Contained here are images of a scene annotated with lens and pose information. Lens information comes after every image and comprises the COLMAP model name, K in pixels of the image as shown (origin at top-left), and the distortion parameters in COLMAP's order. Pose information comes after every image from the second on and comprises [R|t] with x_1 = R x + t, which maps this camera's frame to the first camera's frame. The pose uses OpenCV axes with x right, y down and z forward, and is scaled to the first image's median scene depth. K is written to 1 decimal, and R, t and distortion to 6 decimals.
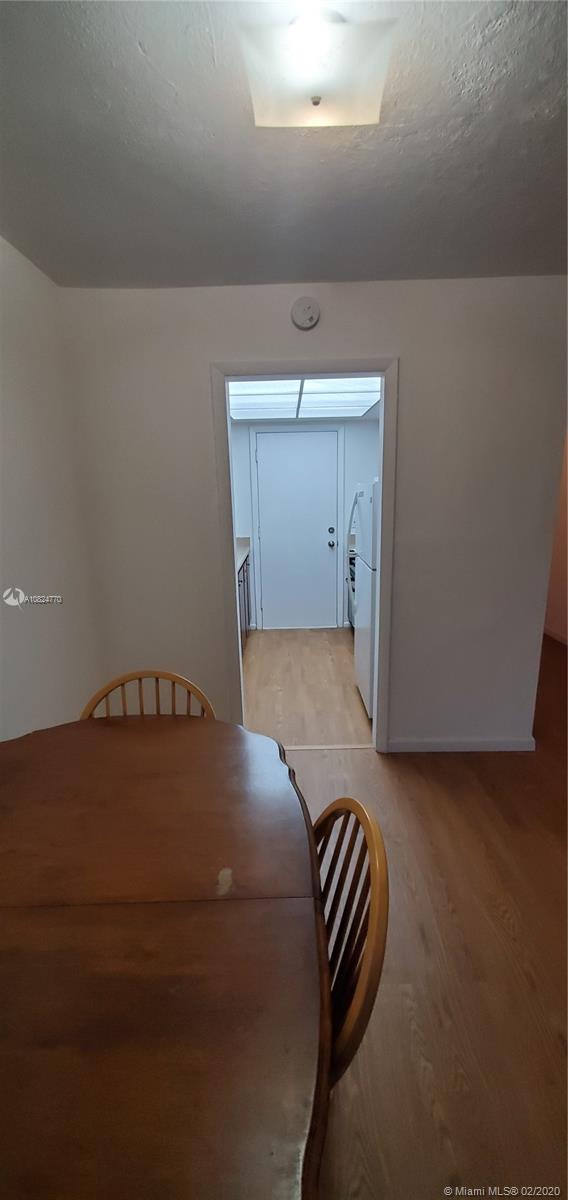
lens RADIAL K [[473.6, 0, 287.7], [0, 473.6, 592.5], [0, 0, 1]] dist [0.021132, -0.018074]
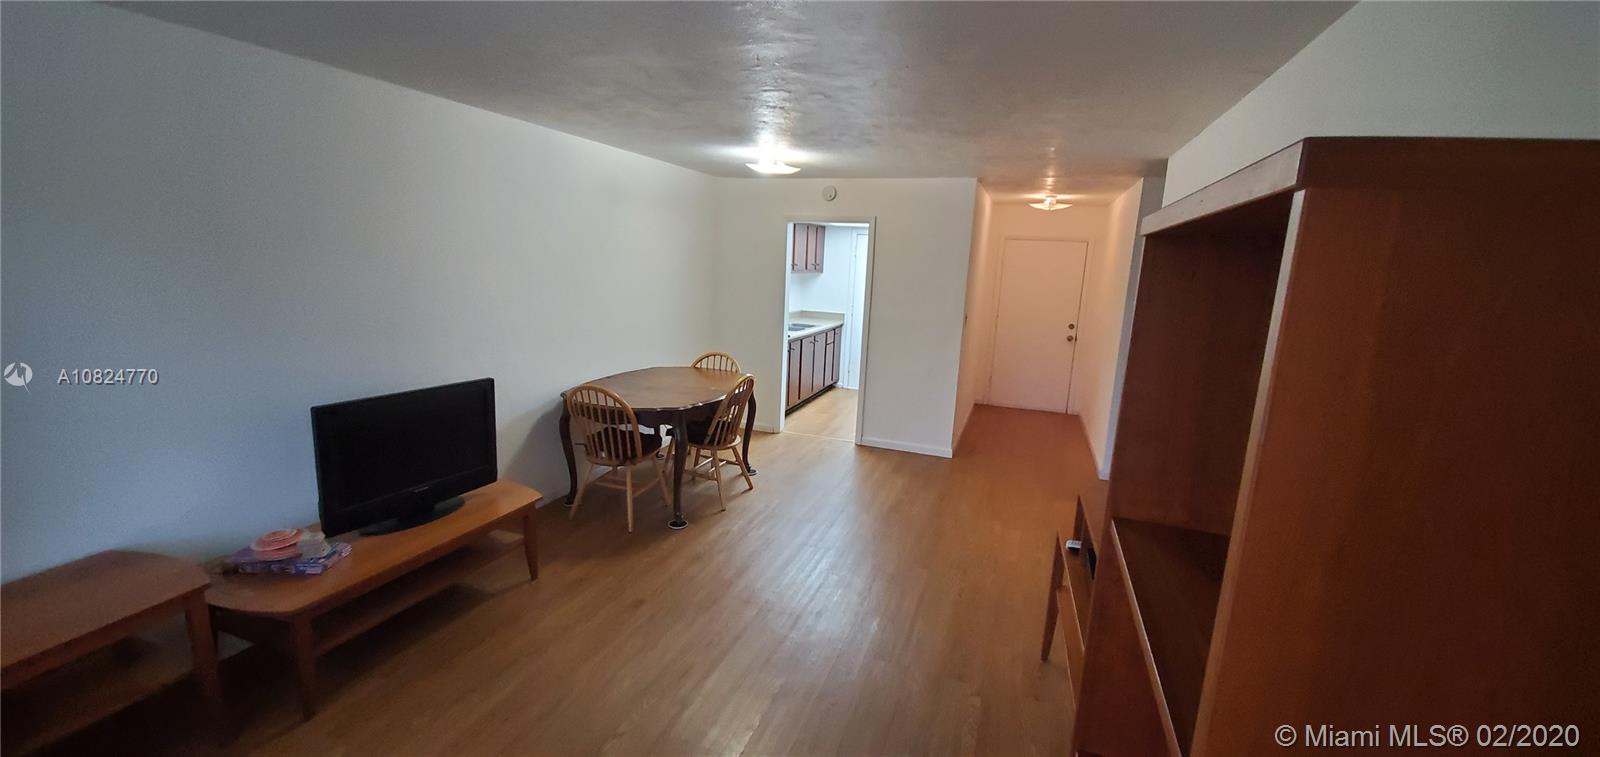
lens RADIAL K [[631.4, 0, 803.0], [0, 631.4, 373.3], [0, 0, 1]] dist [0.021132, -0.018074]
pose [[0.936514, 0.128235, -0.326340, 0.401309], [-0.139773, 0.990110, -0.012052, 0.085305], [0.321568, 0.056900, 0.945175, -0.649936]]
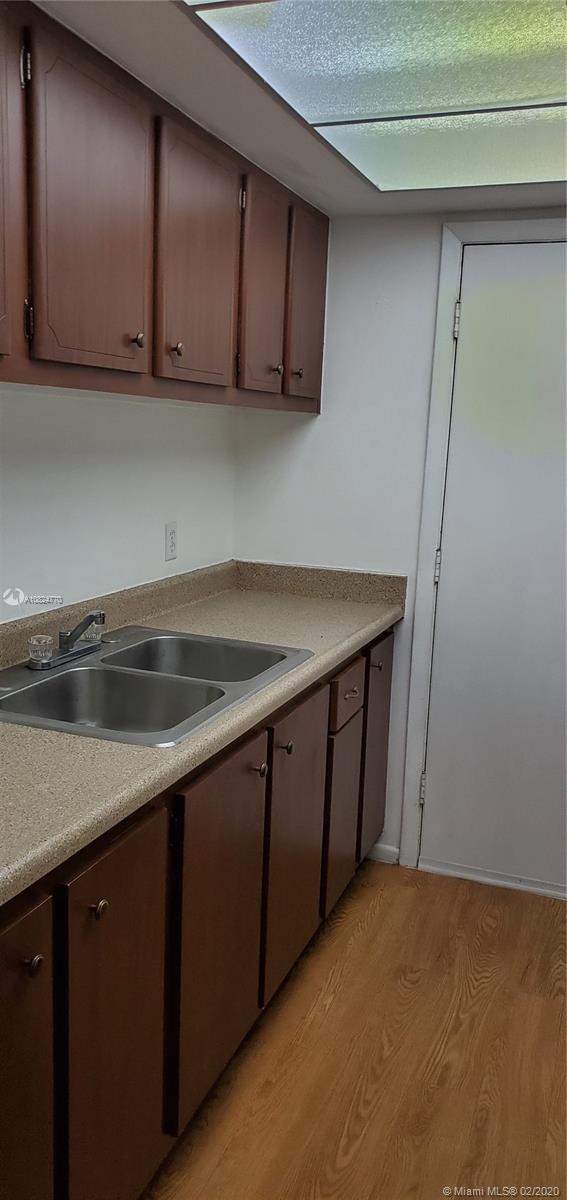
lens RADIAL K [[932.7, 0, 268.0], [0, 932.7, 593.8], [0, 0, 1]] dist [0.080796, -0.193036]
pose [[0.927898, 0.120624, -0.352783, 0.056696], [-0.138790, 0.989966, -0.026558, -0.077968], [0.346040, 0.073606, 0.935328, 0.397174]]
